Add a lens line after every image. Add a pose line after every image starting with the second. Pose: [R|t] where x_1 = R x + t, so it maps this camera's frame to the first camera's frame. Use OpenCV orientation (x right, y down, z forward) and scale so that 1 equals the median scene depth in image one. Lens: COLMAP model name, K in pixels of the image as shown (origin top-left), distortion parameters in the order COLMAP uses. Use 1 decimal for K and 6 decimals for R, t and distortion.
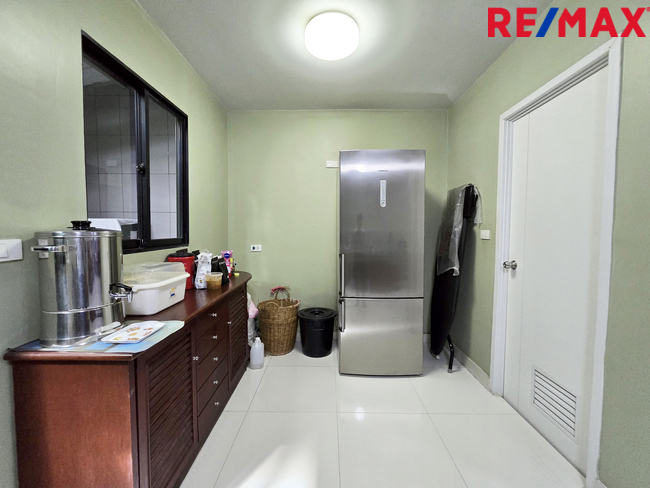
lens RADIAL K [[266.5, 0, 320.6], [0, 266.5, 242.0], [0, 0, 1]] dist [-0.005240, 0.001028]
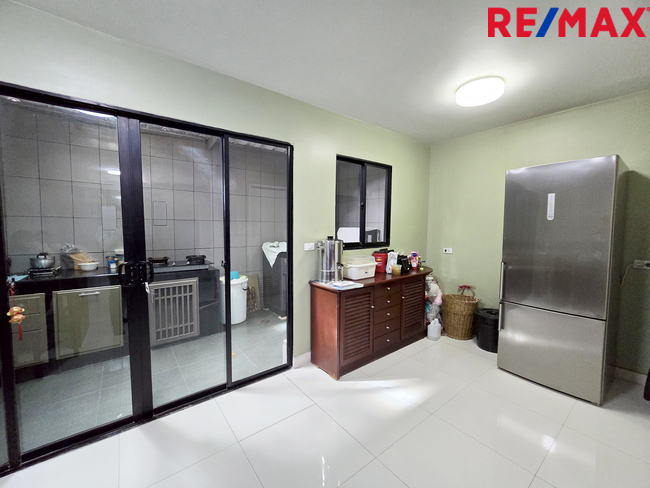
lens RADIAL K [[266.5, 0, 324.1], [0, 266.5, 242.6], [0, 0, 1]] dist [-0.005240, 0.001028]
pose [[0.611275, 0.052741, -0.789659, 0.620104], [-0.036590, 0.998593, 0.038372, -0.066721], [0.790572, 0.005438, 0.612345, -0.347938]]
